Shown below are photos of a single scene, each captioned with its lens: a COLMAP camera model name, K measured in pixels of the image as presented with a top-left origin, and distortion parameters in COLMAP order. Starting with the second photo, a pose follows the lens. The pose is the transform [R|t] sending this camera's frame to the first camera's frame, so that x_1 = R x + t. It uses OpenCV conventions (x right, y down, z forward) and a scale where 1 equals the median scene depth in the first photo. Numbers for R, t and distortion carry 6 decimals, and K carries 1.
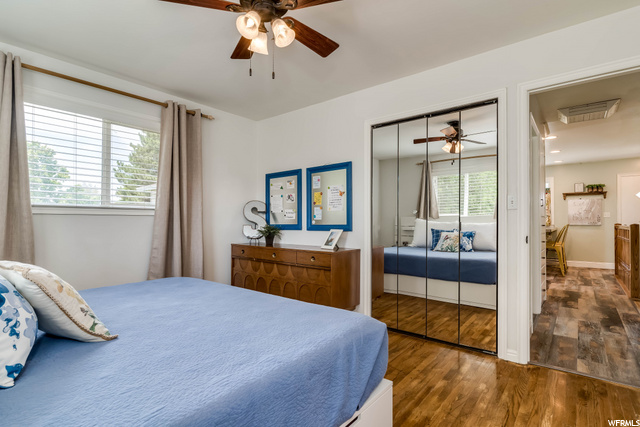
lens RADIAL K [[306.4, 0, 323.8], [0, 306.4, 214.2], [0, 0, 1]] dist [0.000579, 0.000222]
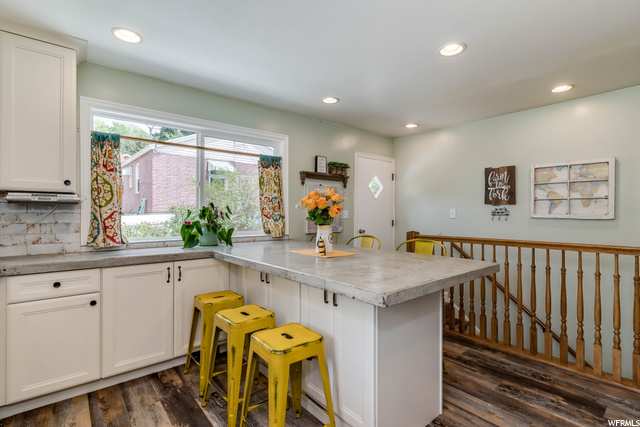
lens RADIAL K [[306.4, 0, 320.1], [0, 306.4, 215.0], [0, 0, 1]] dist [0.000579, 0.000222]
pose [[0.241550, 0.009086, 0.970346, 0.302290], [-0.007973, 0.999941, -0.007378, 0.007163], [-0.970356, -0.005955, 0.241608, 0.860604]]
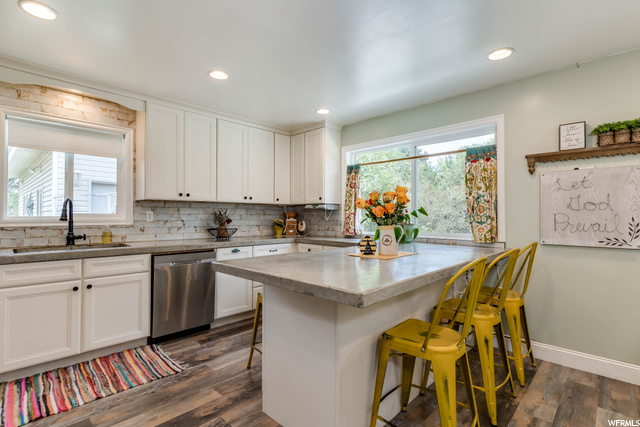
lens RADIAL K [[306.4, 0, 319.8], [0, 306.4, 213.4], [0, 0, 1]] dist [0.000579, 0.000222]
pose [[0.990534, 0.011160, -0.136816, 0.596031], [-0.010938, 0.999937, 0.002374, 0.001719], [0.136834, -0.000855, 0.990594, 0.617653]]
